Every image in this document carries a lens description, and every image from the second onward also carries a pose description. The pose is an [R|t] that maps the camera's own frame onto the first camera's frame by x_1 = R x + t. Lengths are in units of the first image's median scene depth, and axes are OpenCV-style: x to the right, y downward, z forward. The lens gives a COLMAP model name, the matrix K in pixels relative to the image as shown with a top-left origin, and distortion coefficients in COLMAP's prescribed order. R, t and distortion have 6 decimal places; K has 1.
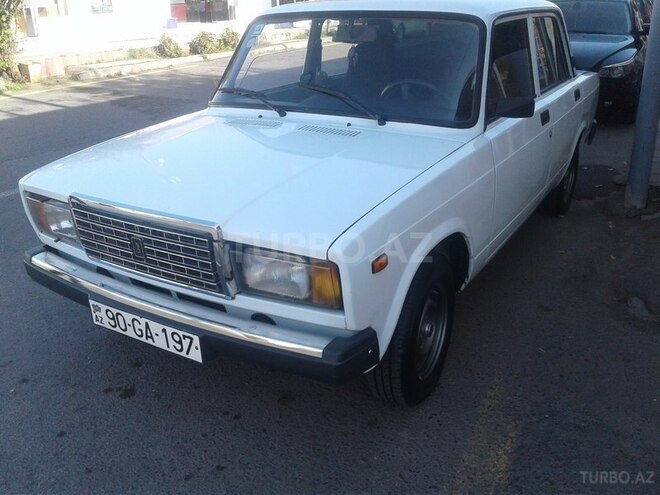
lens RADIAL K [[589.7, 0, 329.8], [0, 589.7, 268.2], [0, 0, 1]] dist [0.087161, -0.150126]
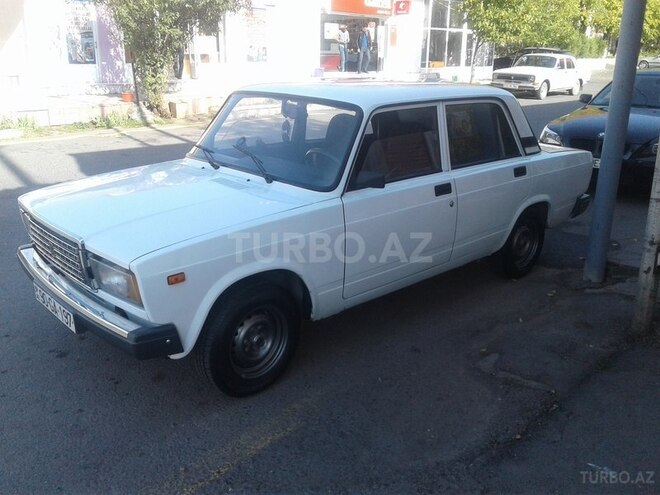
lens RADIAL K [[589.7, 0, 329.8], [0, 589.7, 268.2], [0, 0, 1]] dist [0.087161, -0.150126]
pose [[0.960530, 0.127322, -0.247328, 0.652912], [-0.143784, 0.988365, -0.049602, -0.012948], [0.238135, 0.083206, 0.967661, -0.244708]]
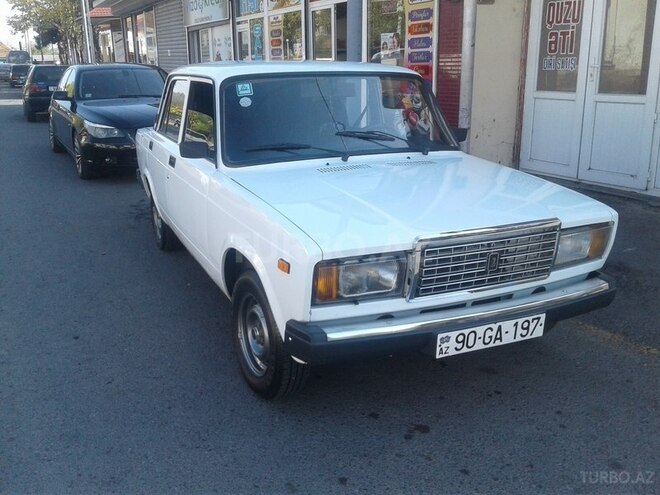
lens RADIAL K [[589.7, 0, 329.8], [0, 589.7, 268.2], [0, 0, 1]] dist [0.087161, -0.150126]
pose [[0.560347, -0.247933, 0.790279, -1.302396], [0.328589, 0.942392, 0.062669, -0.183940], [-0.760290, 0.224560, 0.609535, 0.493726]]
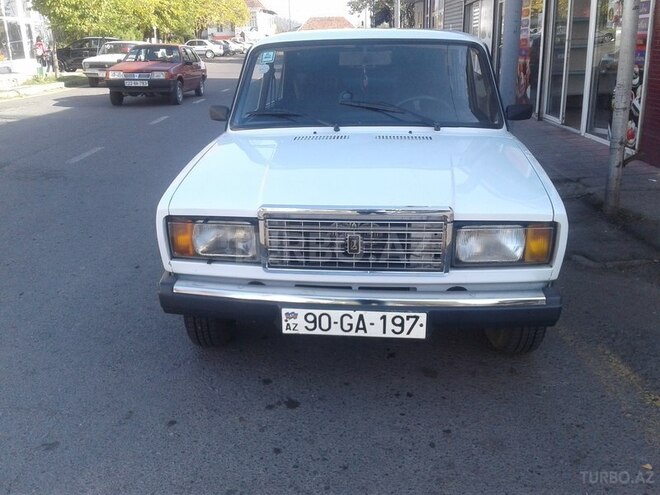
lens RADIAL K [[589.7, 0, 329.8], [0, 589.7, 268.2], [0, 0, 1]] dist [0.087161, -0.150126]
pose [[0.894030, -0.149543, 0.422312, -0.749355], [0.178386, 0.983522, -0.029370, 0.029002], [-0.410961, 0.101593, 0.905975, 0.052787]]
